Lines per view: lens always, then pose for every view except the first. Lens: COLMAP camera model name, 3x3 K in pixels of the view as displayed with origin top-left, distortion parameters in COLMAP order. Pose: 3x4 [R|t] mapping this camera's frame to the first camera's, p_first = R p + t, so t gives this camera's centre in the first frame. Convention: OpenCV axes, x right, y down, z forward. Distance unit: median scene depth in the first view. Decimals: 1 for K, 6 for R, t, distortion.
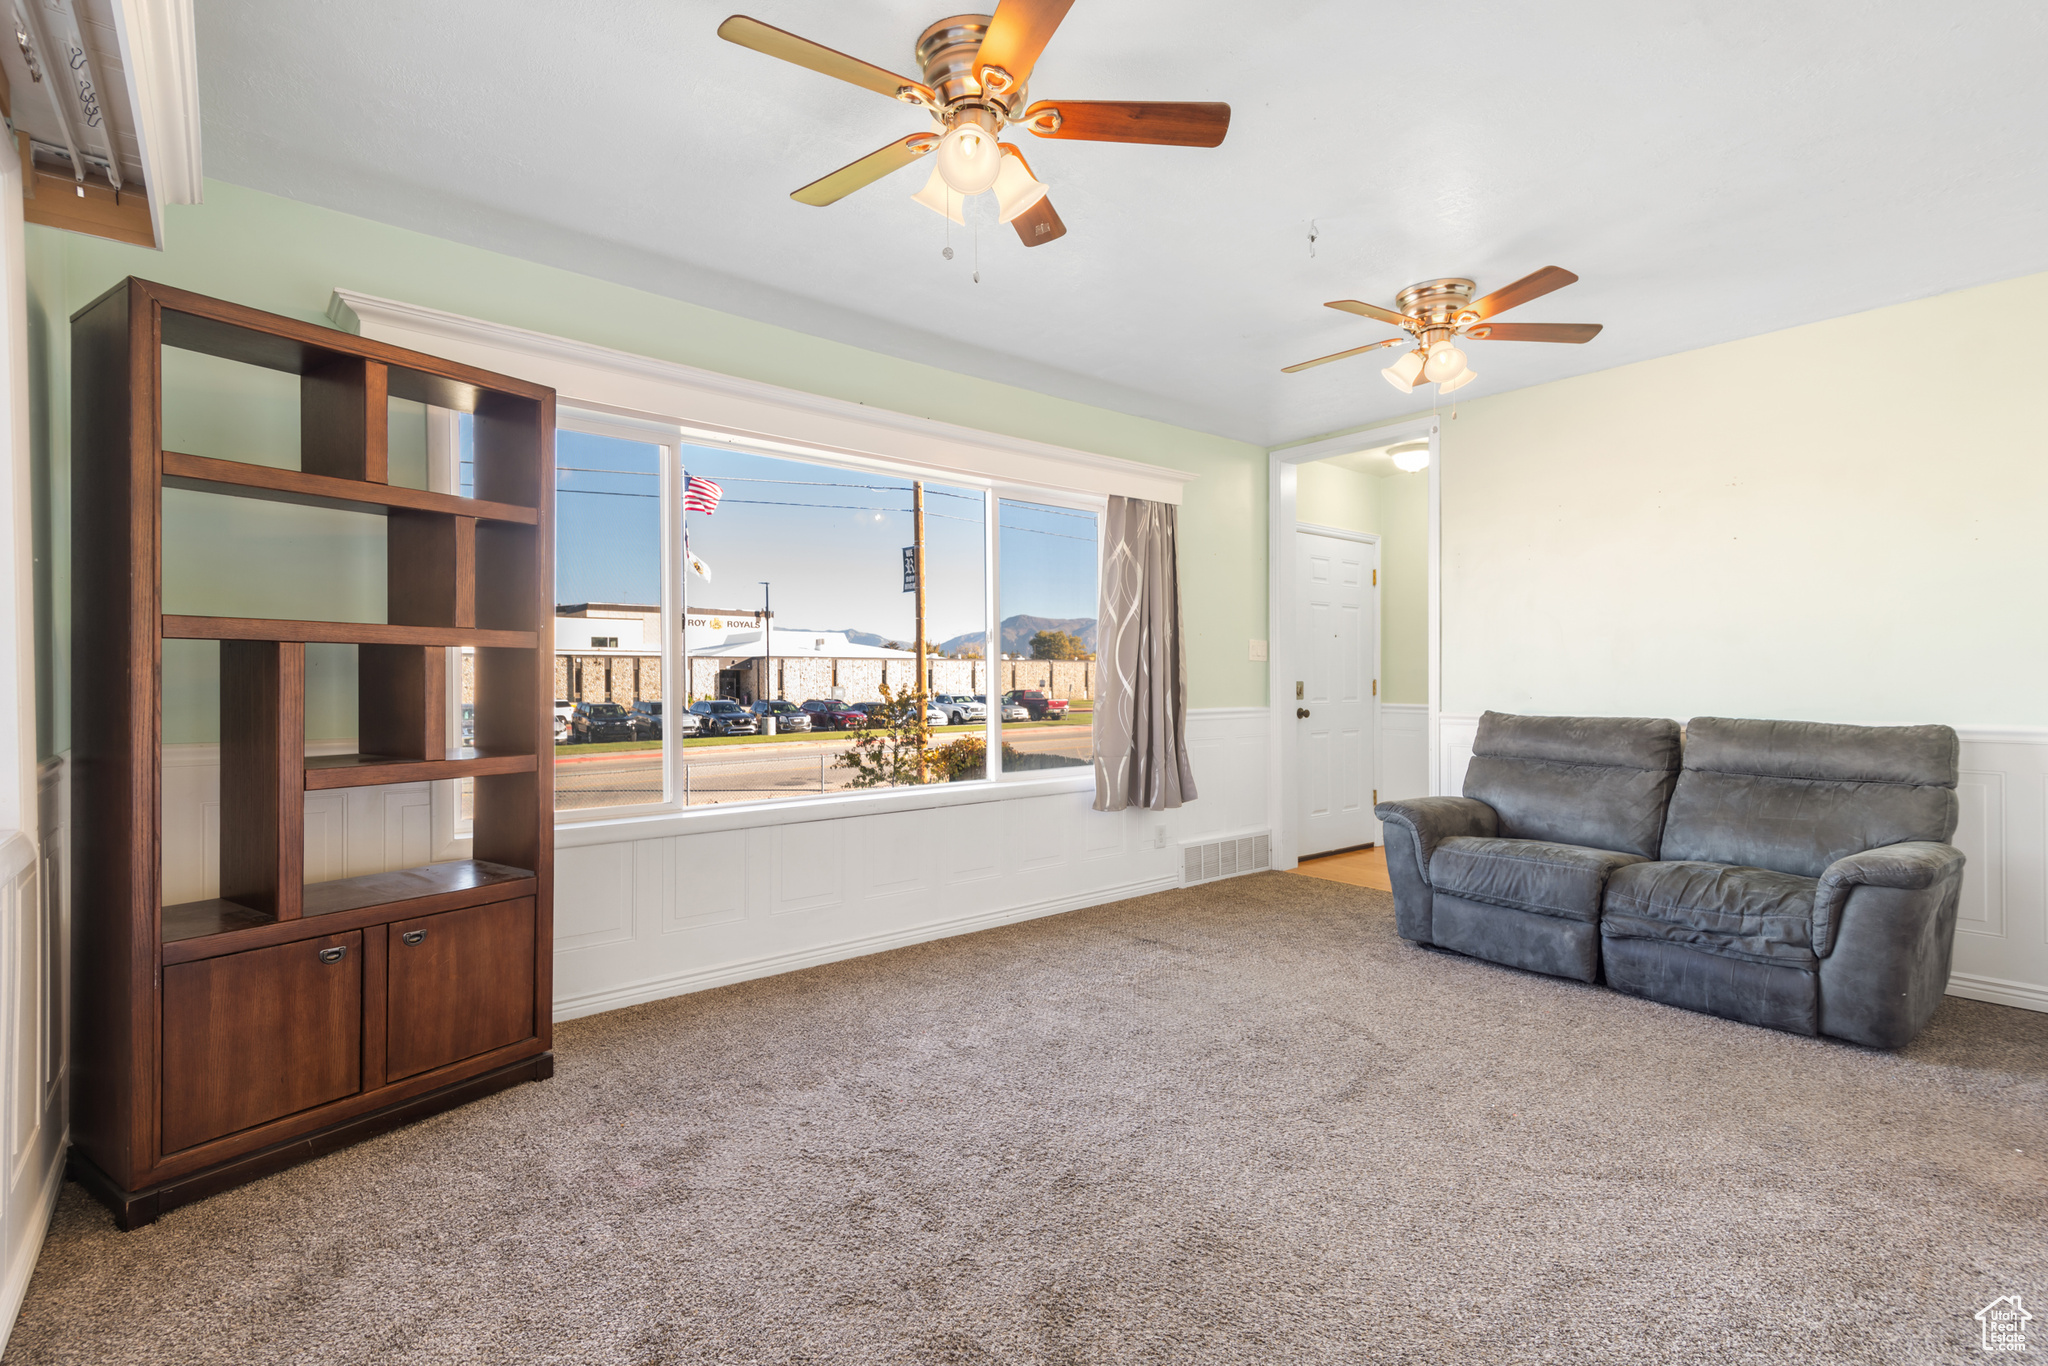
lens RADIAL K [[927.0, 0, 1026.5], [0, 927.0, 686.6], [0, 0, 1]] dist [0.014708, -0.000324]
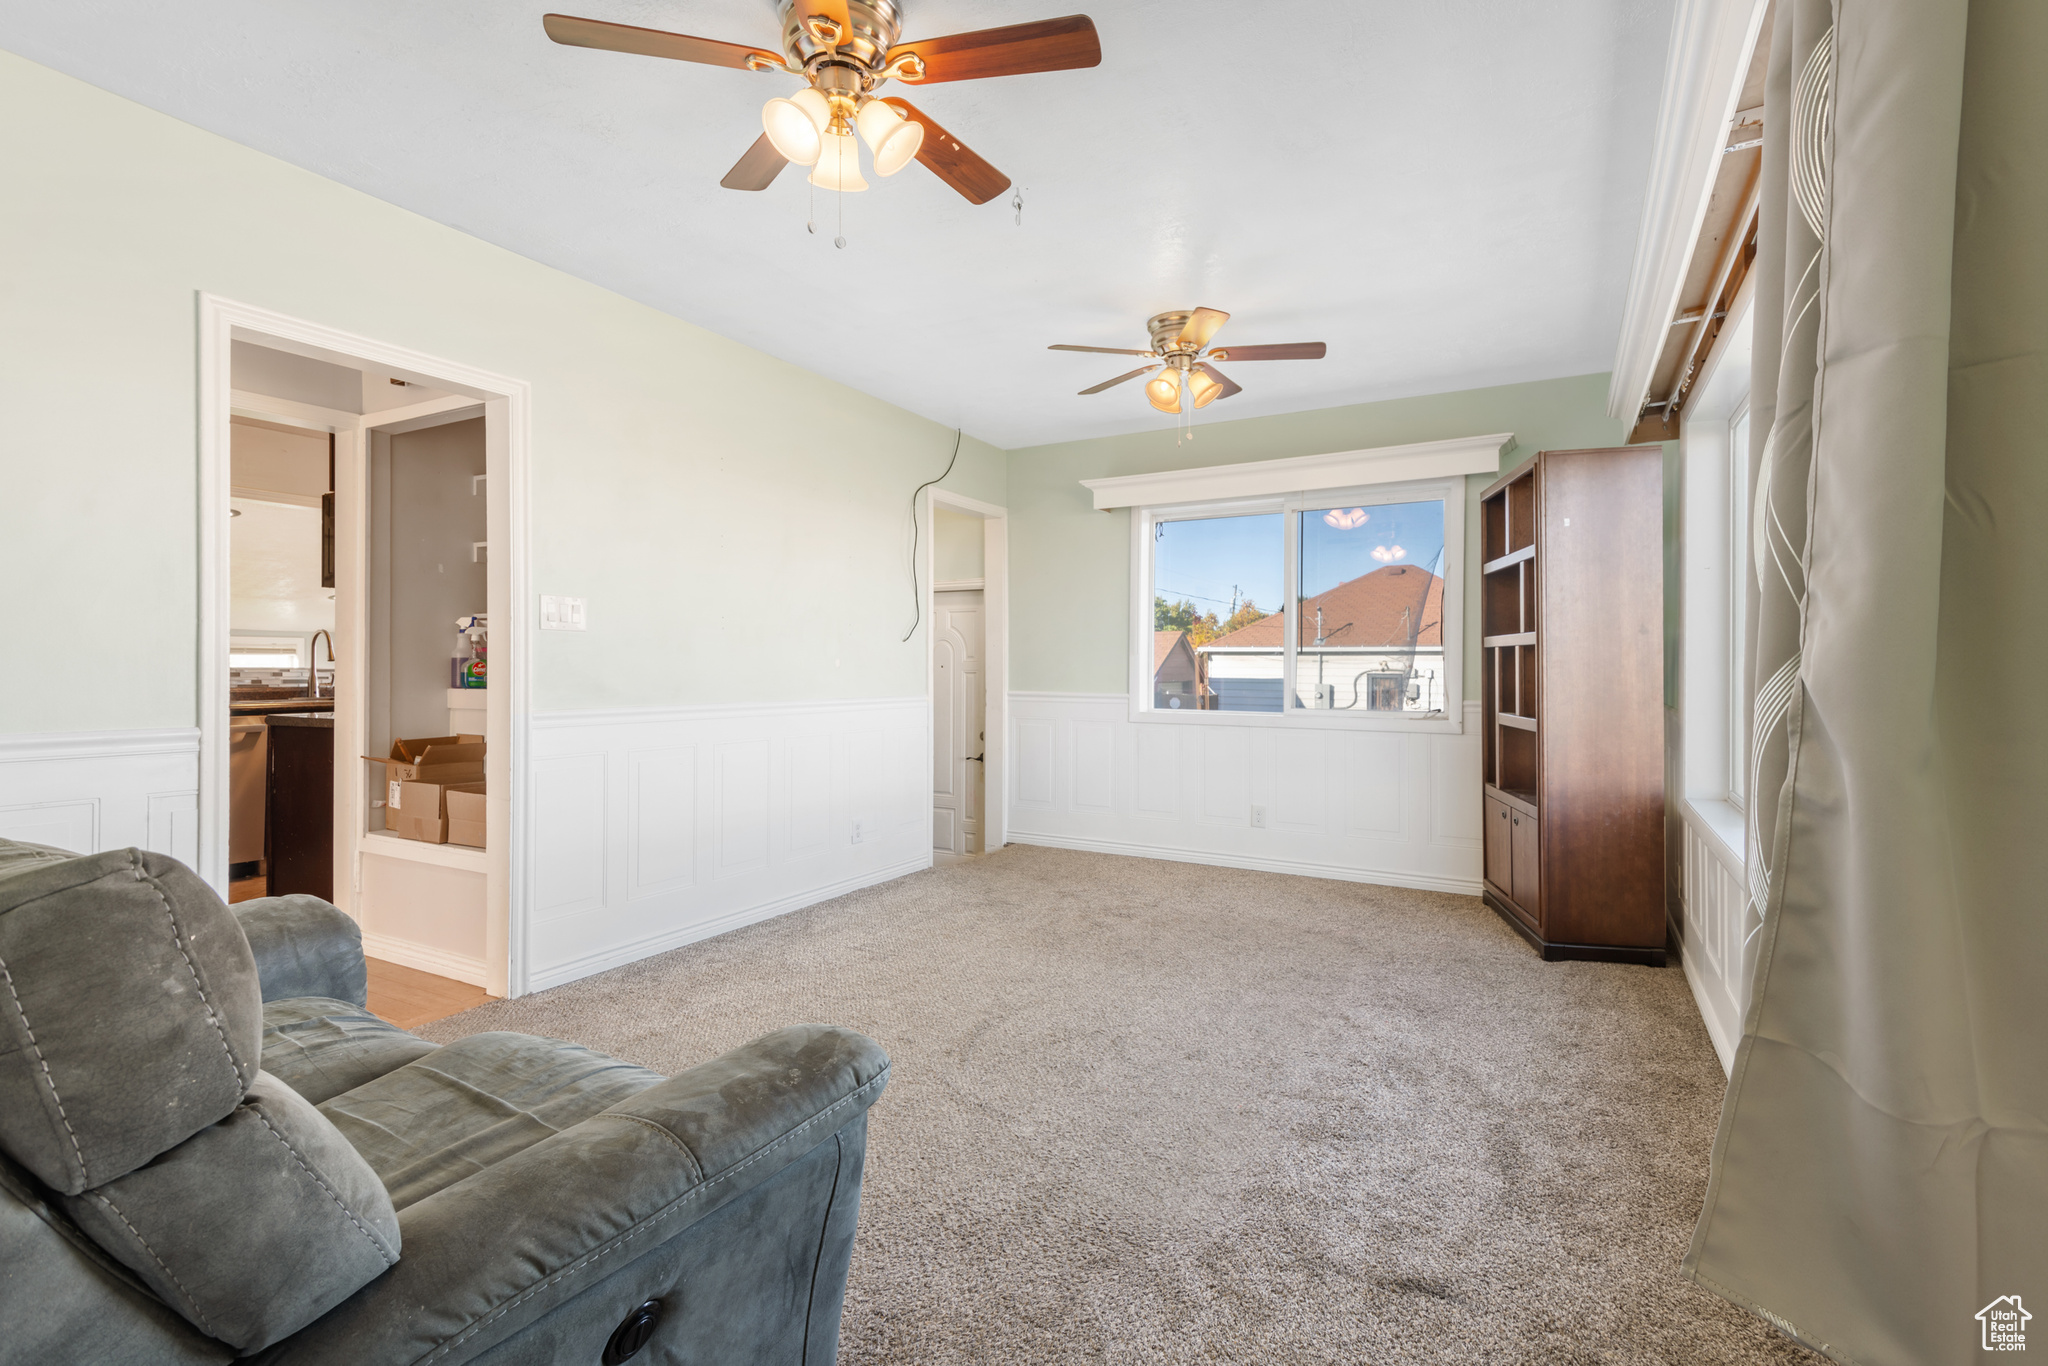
lens RADIAL K [[952.8, 0, 1024.0], [0, 952.8, 683.0], [0, 0, 1]] dist [0.012356, -0.000376]
pose [[-0.941442, 0.006694, -0.337110, 0.754160], [-0.002455, 0.999640, 0.026707, -0.019045], [0.337167, 0.025971, -0.941086, 2.333539]]
